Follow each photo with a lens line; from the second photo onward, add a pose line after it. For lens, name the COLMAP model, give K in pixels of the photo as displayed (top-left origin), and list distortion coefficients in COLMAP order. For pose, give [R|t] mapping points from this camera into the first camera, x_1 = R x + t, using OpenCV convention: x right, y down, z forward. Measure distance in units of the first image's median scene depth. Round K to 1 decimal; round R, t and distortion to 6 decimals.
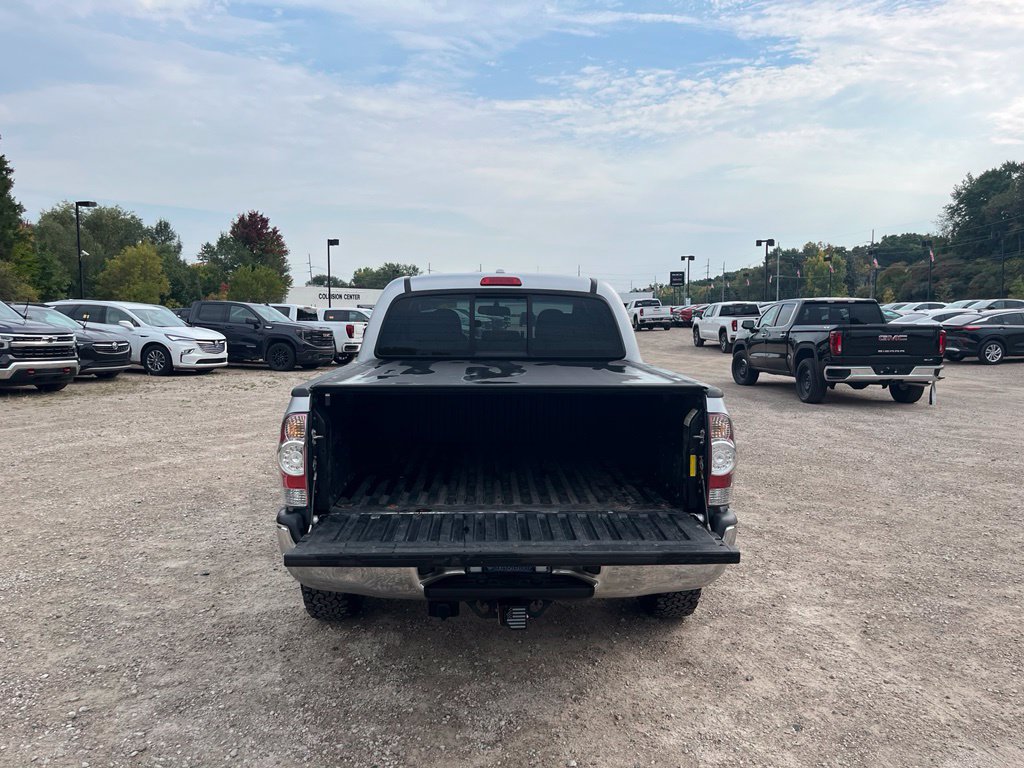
lens RADIAL K [[778.3, 0, 509.5], [0, 778.3, 393.2], [0, 0, 1]] dist [0.064436, -0.101110]
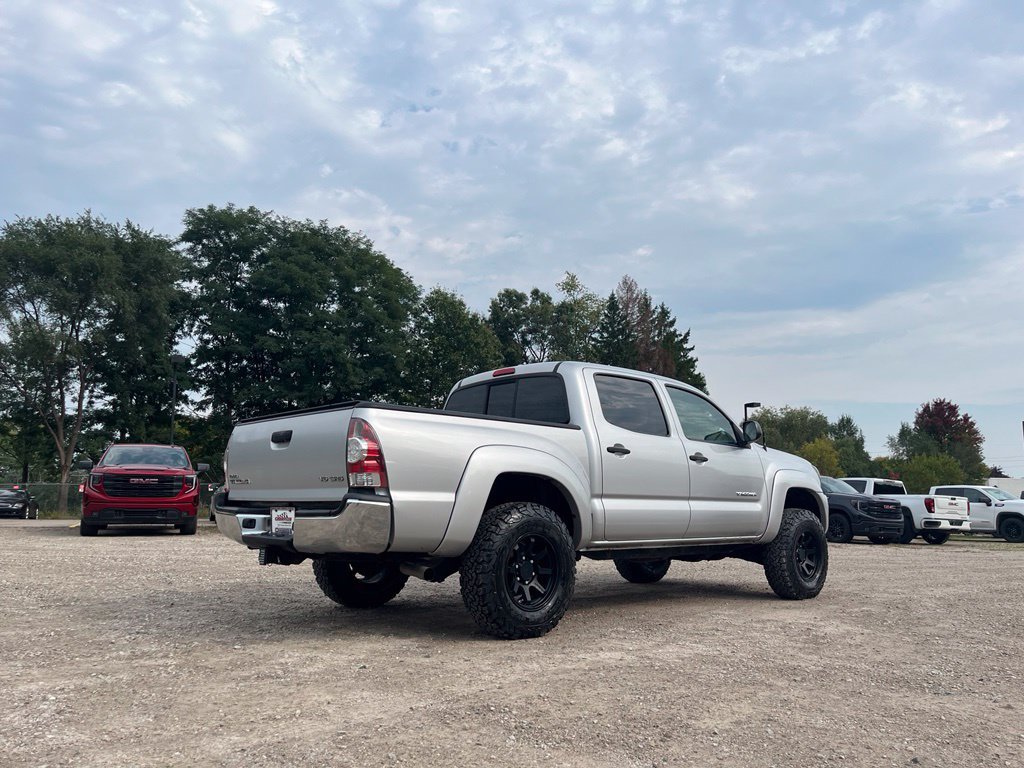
lens RADIAL K [[778.3, 0, 516.9], [0, 778.3, 390.0], [0, 0, 1]] dist [0.064436, -0.101110]
pose [[0.653627, -0.106729, -0.749254, 0.059643], [-0.088878, 0.972331, -0.216040, 0.009985], [0.751580, 0.207802, 0.626056, 0.013172]]
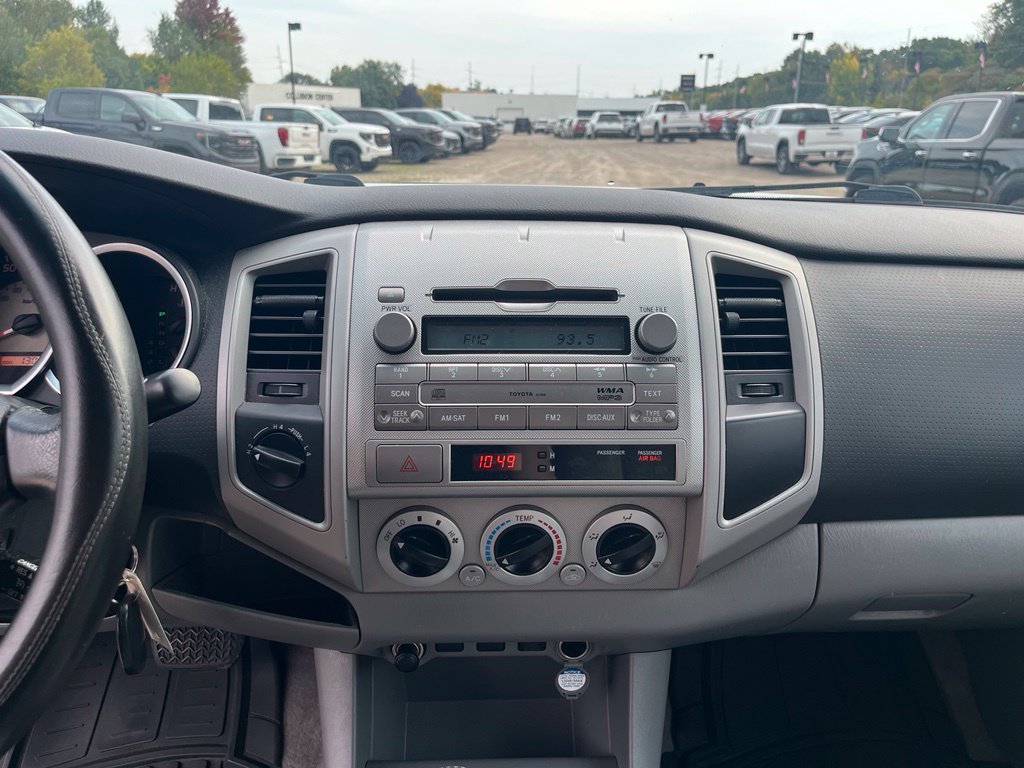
lens RADIAL K [[778.3, 0, 505.9], [0, 778.3, 395.5], [0, 0, 1]] dist [0.064436, -0.101110]
pose [[0.999862, 0.012498, 0.010985, -0.001705], [-0.014709, 0.972531, 0.232310, -0.006251], [-0.007780, -0.232439, 0.972580, 0.080332]]
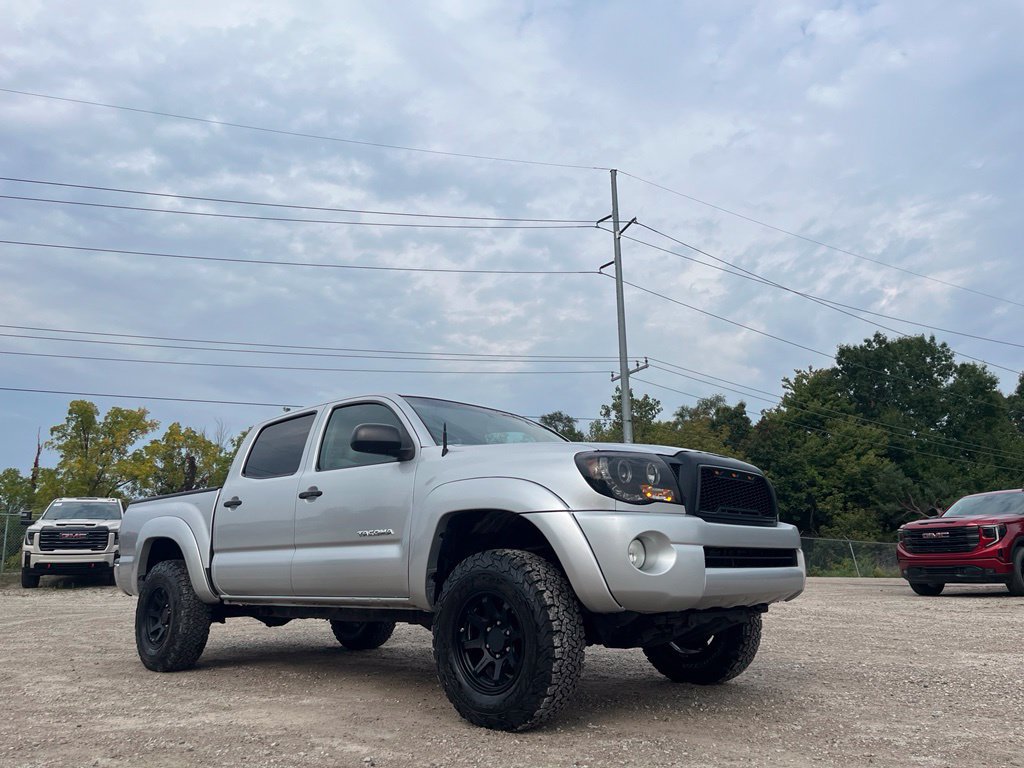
lens RADIAL K [[778.3, 0, 515.9], [0, 778.3, 390.4], [0, 0, 1]] dist [0.064436, -0.101110]
pose [[-0.706781, -0.150856, -0.691161, 0.044782], [-0.063786, 0.986609, -0.150114, -0.001924], [0.704551, -0.062011, -0.706939, 0.135271]]
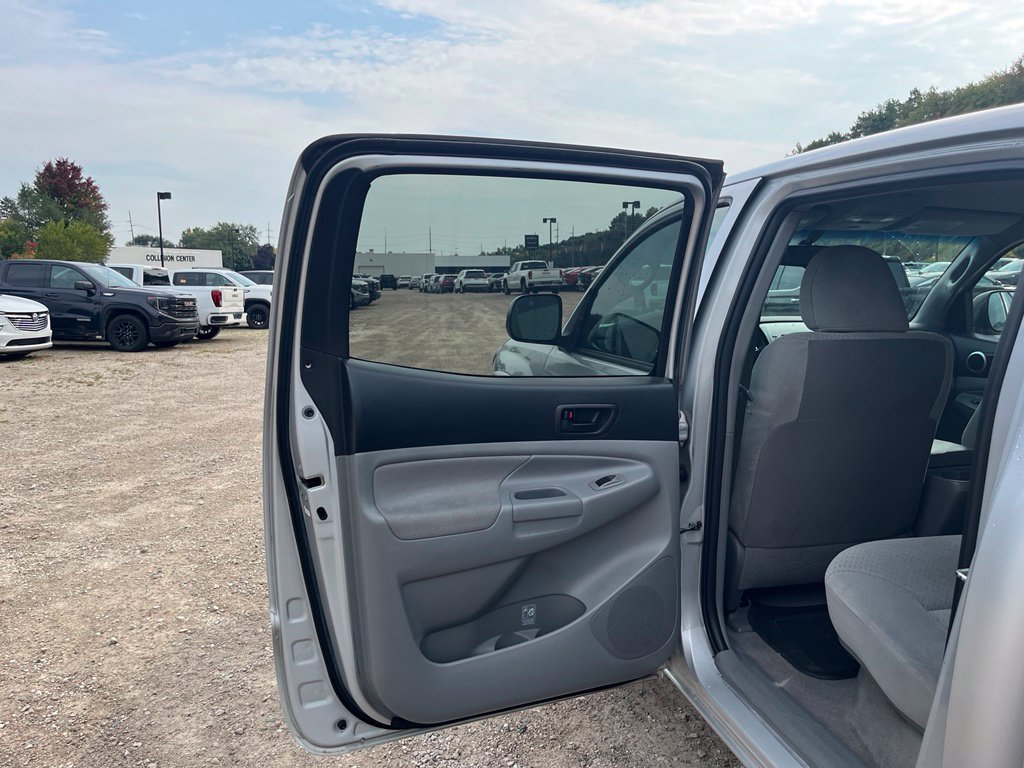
lens RADIAL K [[778.3, 0, 519.3], [0, 778.3, 389.7], [0, 0, 1]] dist [0.064436, -0.101110]
pose [[0.978368, -0.032906, 0.204237, -0.023084], [0.024514, 0.998753, 0.043489, -0.004637], [-0.205414, -0.037541, 0.977955, 0.052009]]
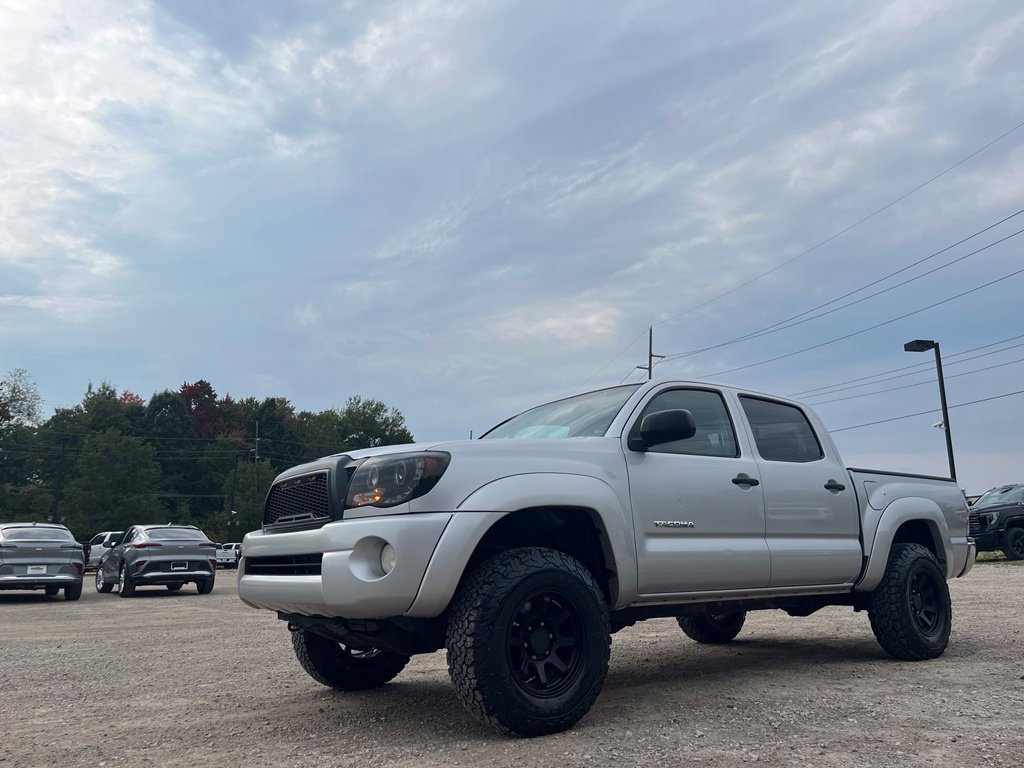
lens RADIAL K [[778.3, 0, 511.2], [0, 778.3, 384.9], [0, 0, 1]] dist [0.064436, -0.101110]
pose [[-0.584605, 0.186413, 0.789612, -0.052053], [0.099868, 0.982379, -0.157982, -0.001722], [-0.805148, -0.013500, -0.592921, 0.129378]]
